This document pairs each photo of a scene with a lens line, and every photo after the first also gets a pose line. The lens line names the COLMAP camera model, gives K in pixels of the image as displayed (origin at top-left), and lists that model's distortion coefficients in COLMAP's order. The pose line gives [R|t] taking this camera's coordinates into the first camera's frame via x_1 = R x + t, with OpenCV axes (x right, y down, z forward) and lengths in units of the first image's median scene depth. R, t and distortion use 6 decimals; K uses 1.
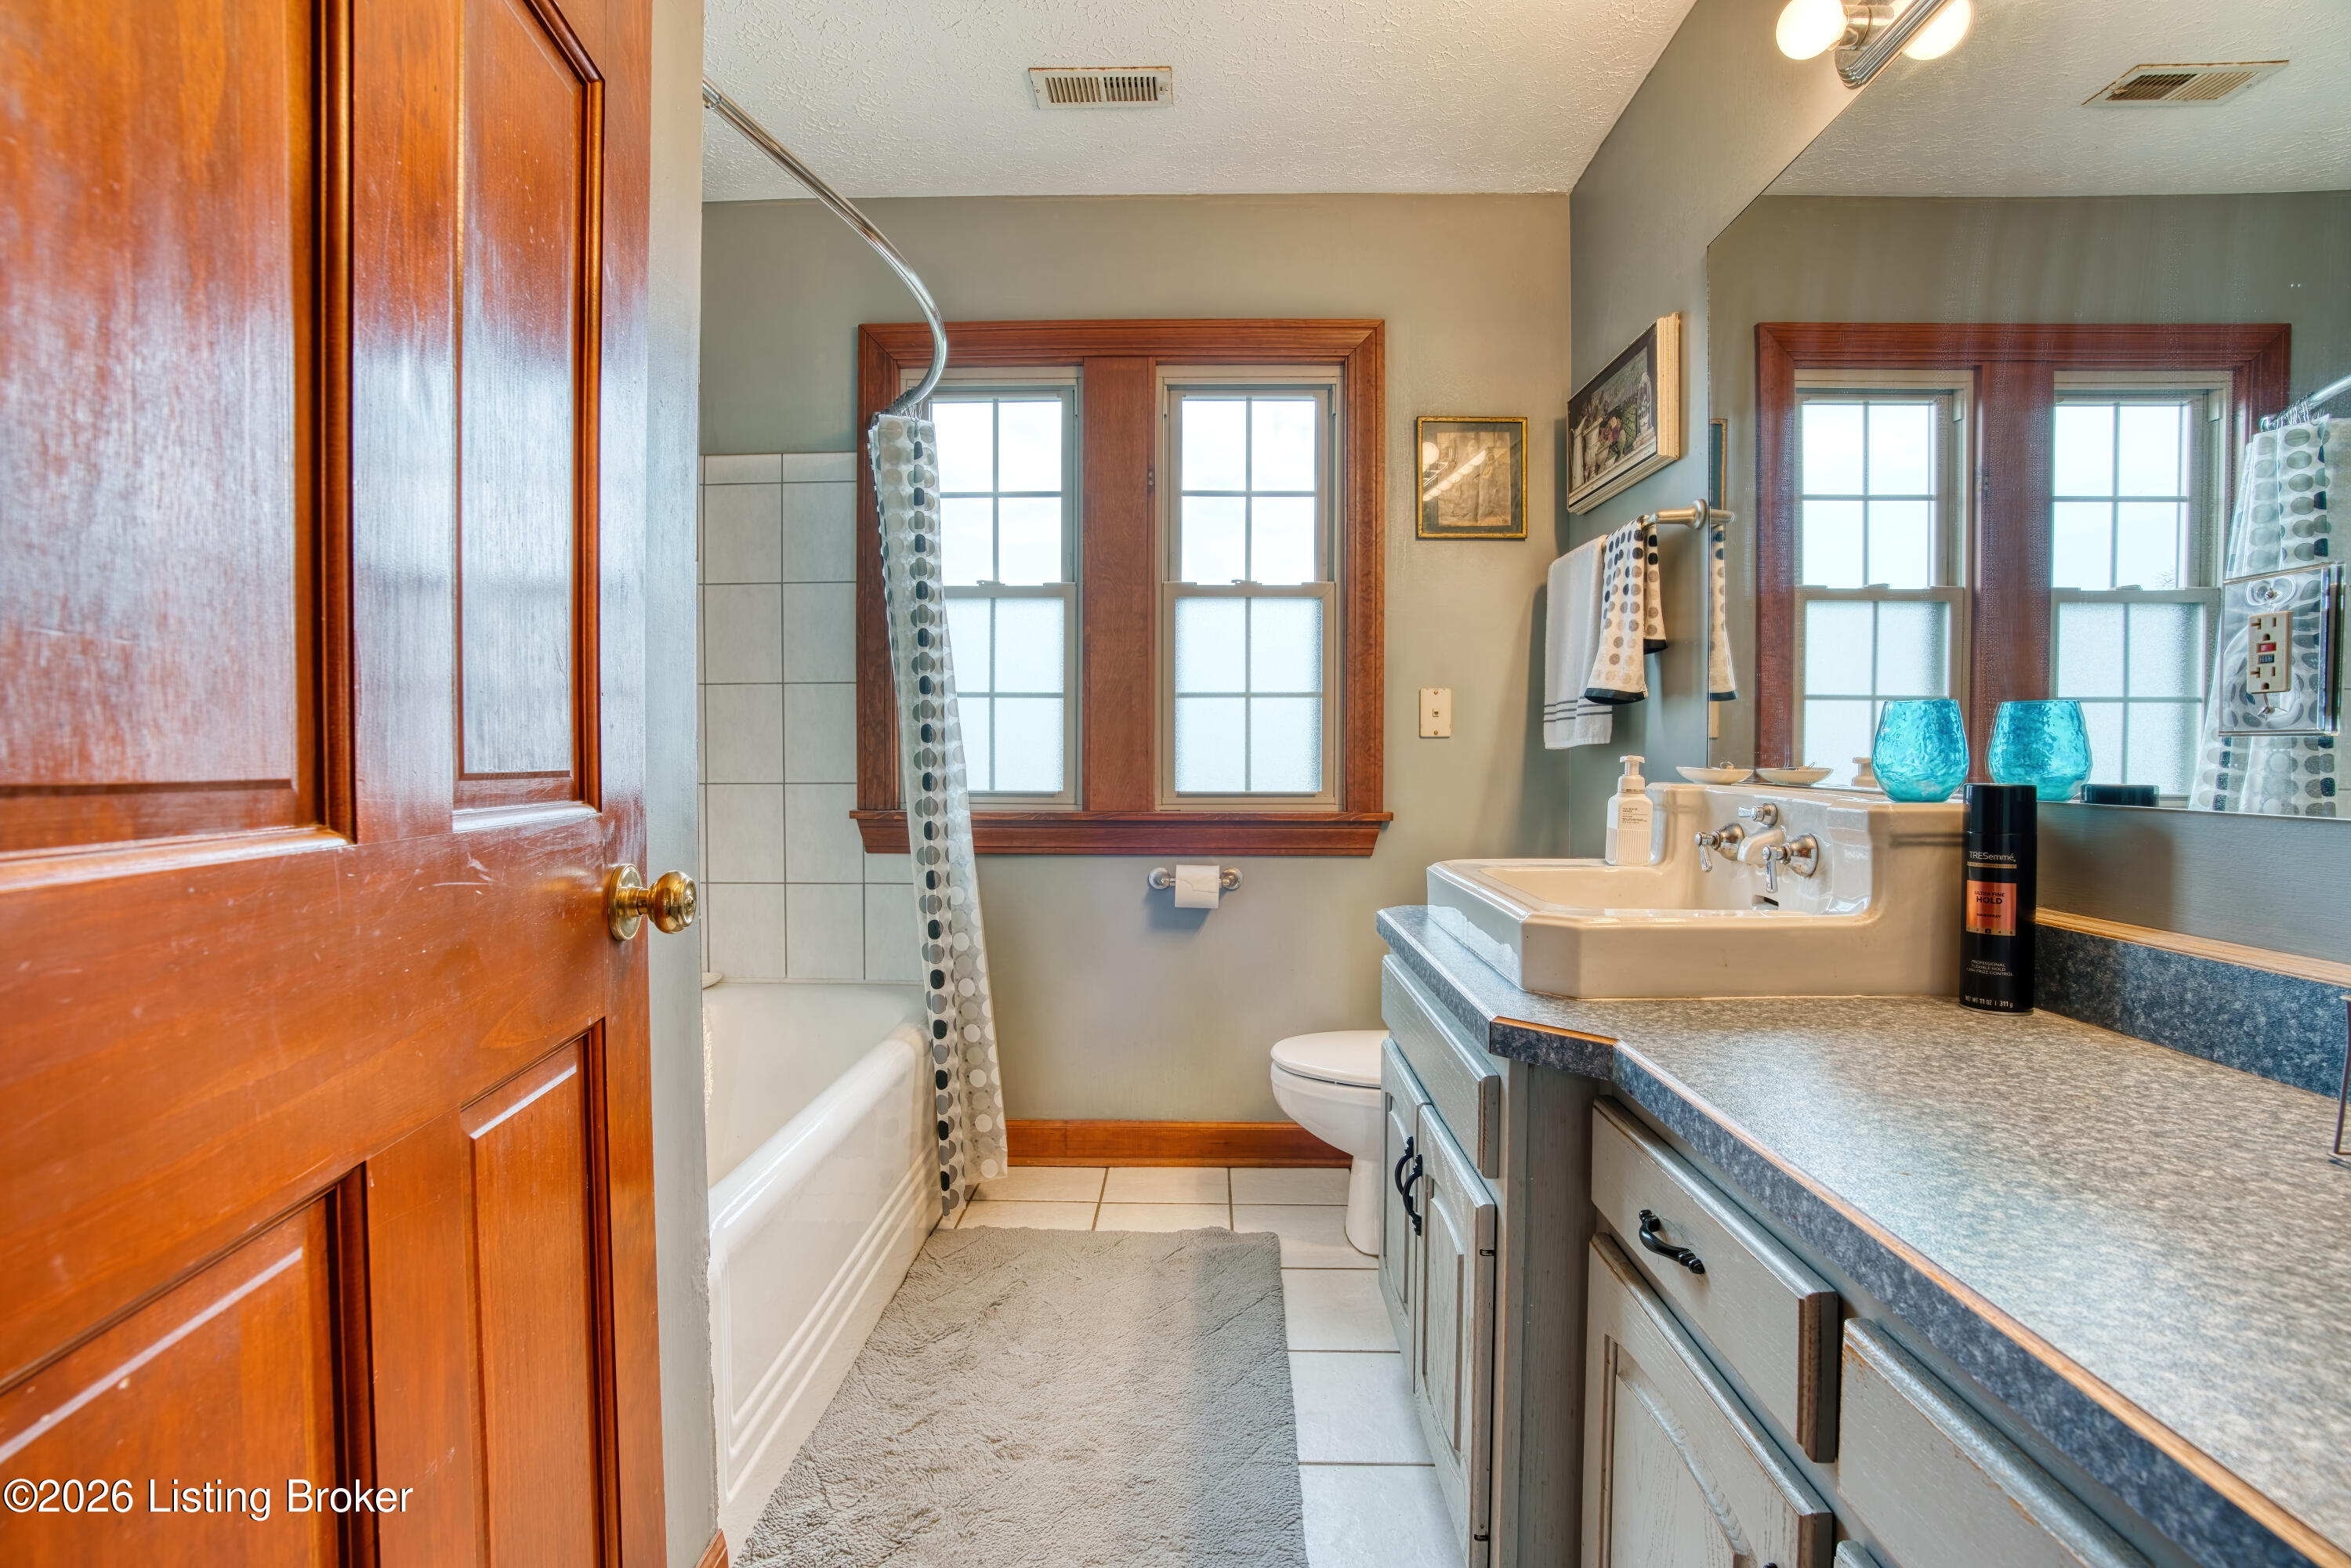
lens RADIAL K [[1078.6, 0, 1185.8], [0, 1078.6, 784.8], [0, 0, 1]] dist [-0.011332, 0.003566]
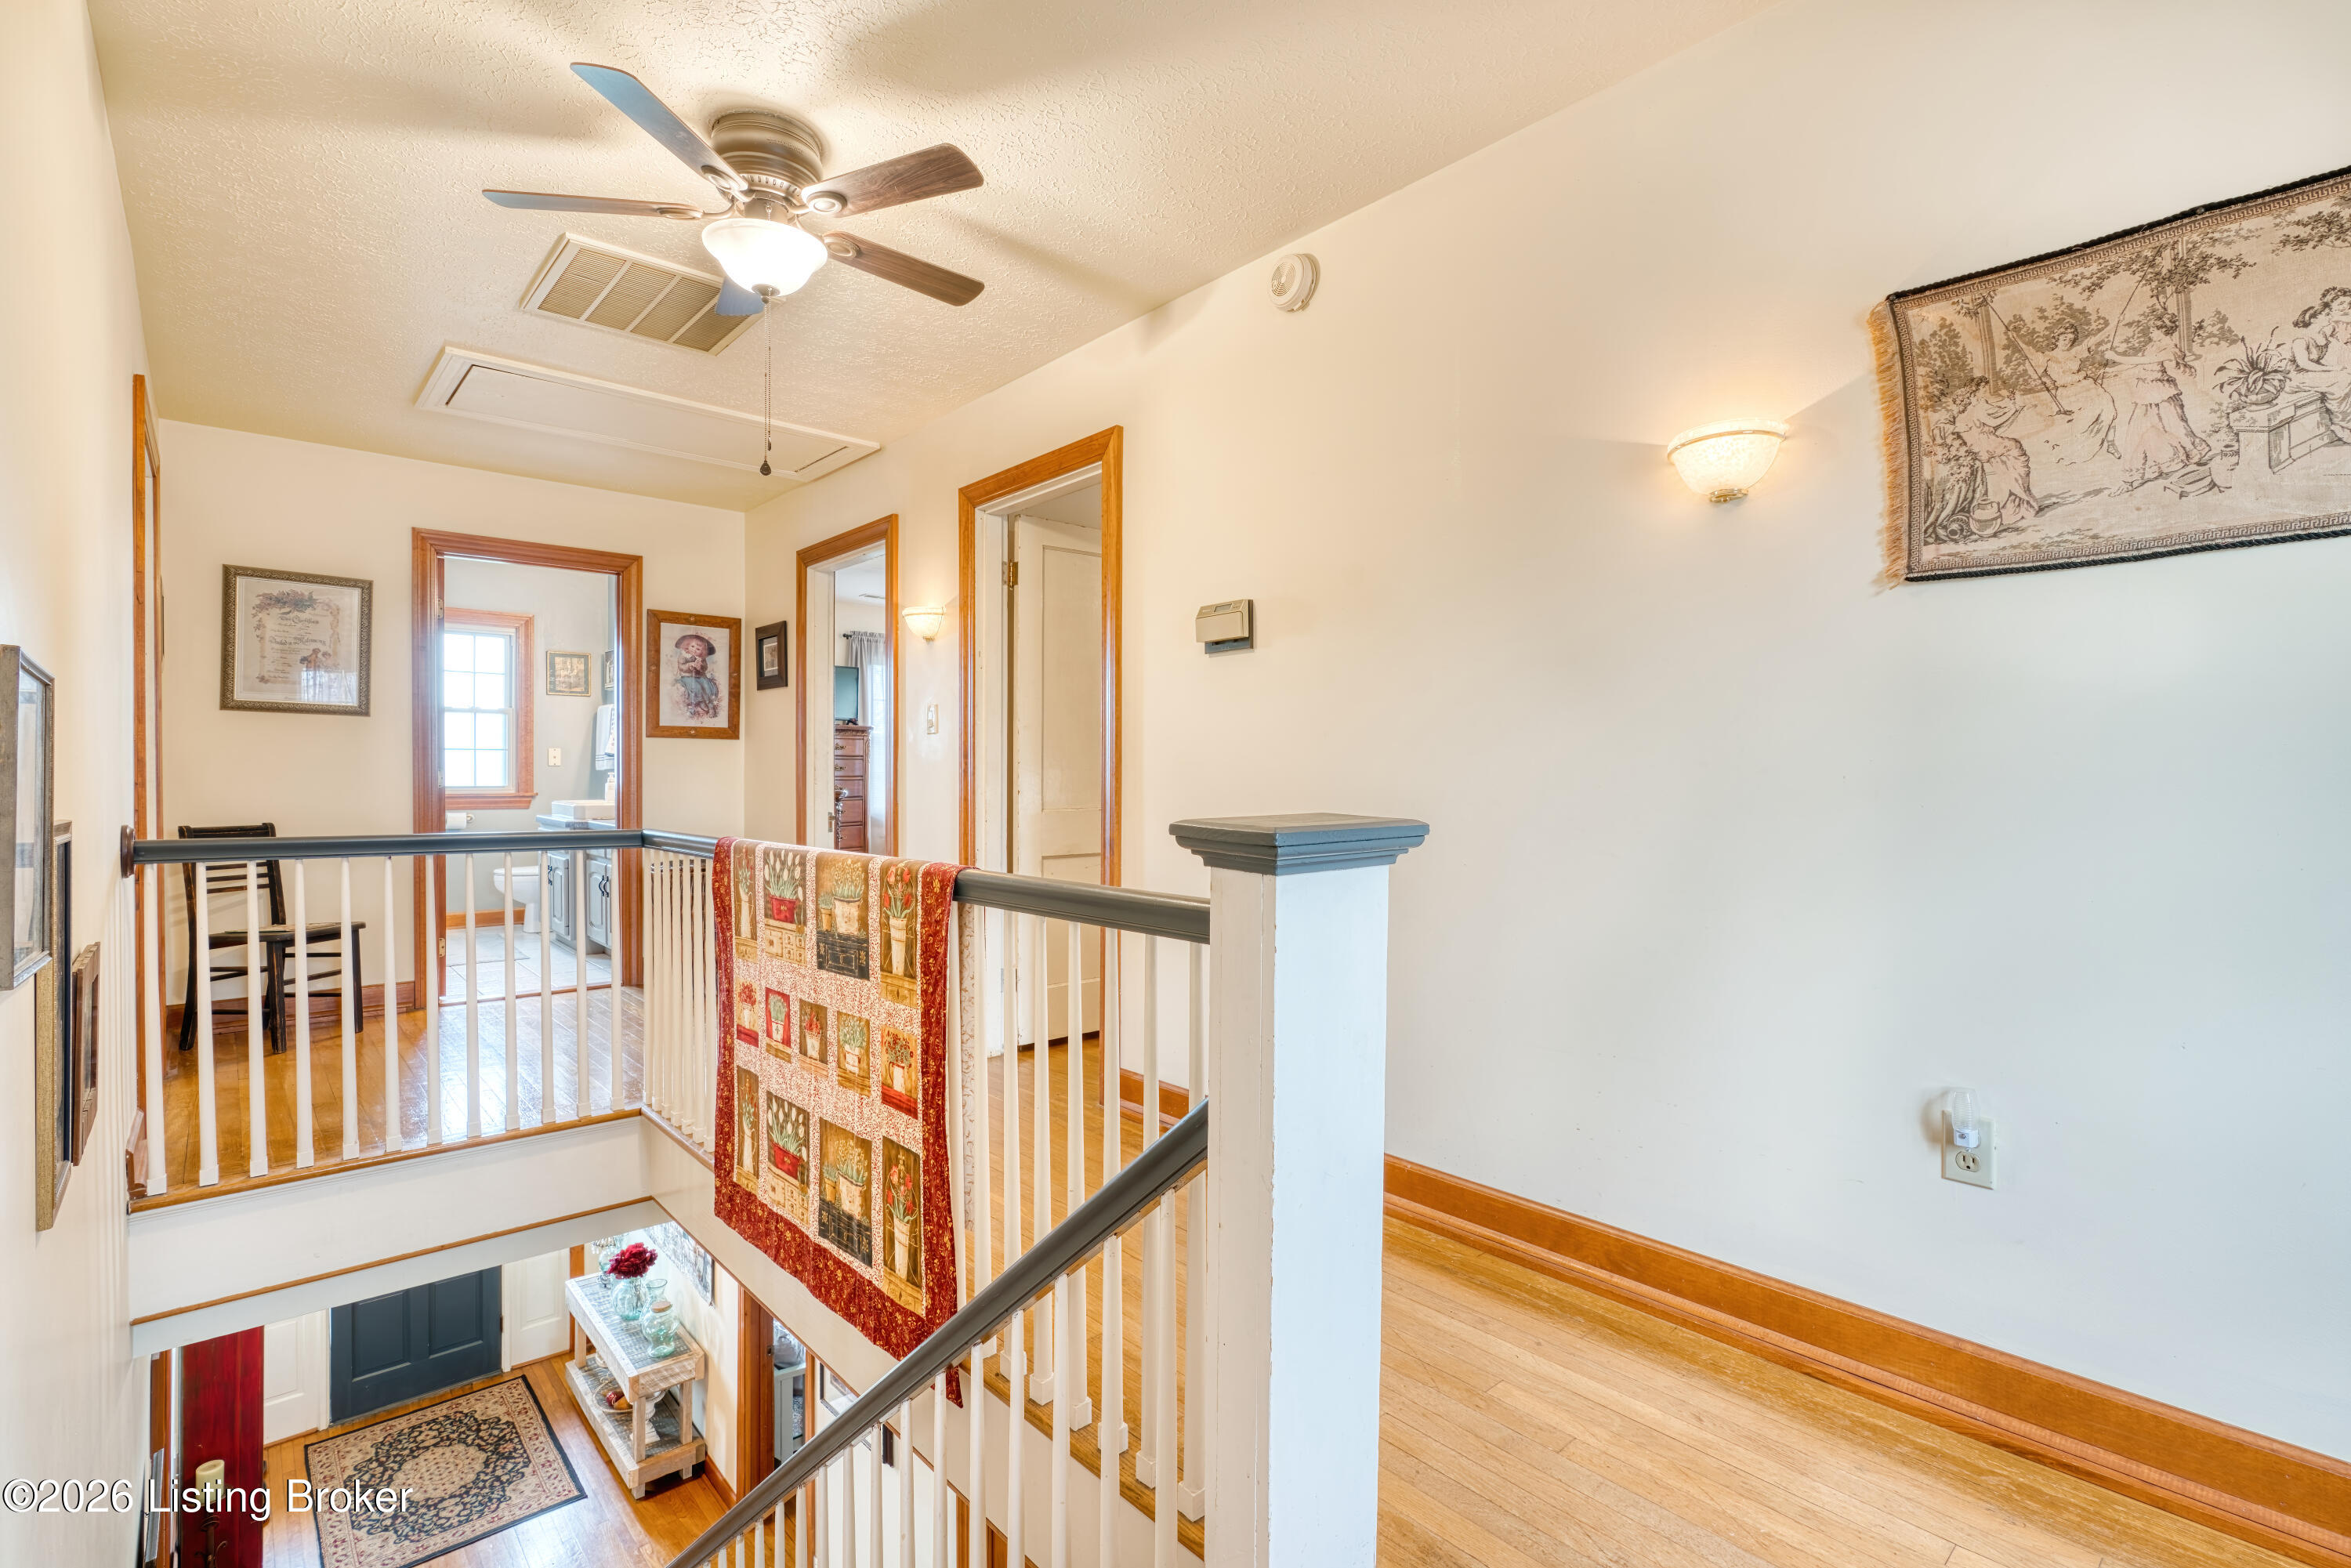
lens RADIAL K [[1078.6, 0, 1188.4], [0, 1078.6, 780.9], [0, 0, 1]] dist [-0.011332, 0.003566]
pose [[0.723828, -0.004336, 0.689966, -0.497878], [0.013813, 0.999871, -0.008207, 0.041047], [-0.689842, 0.015471, 0.723795, -2.134941]]
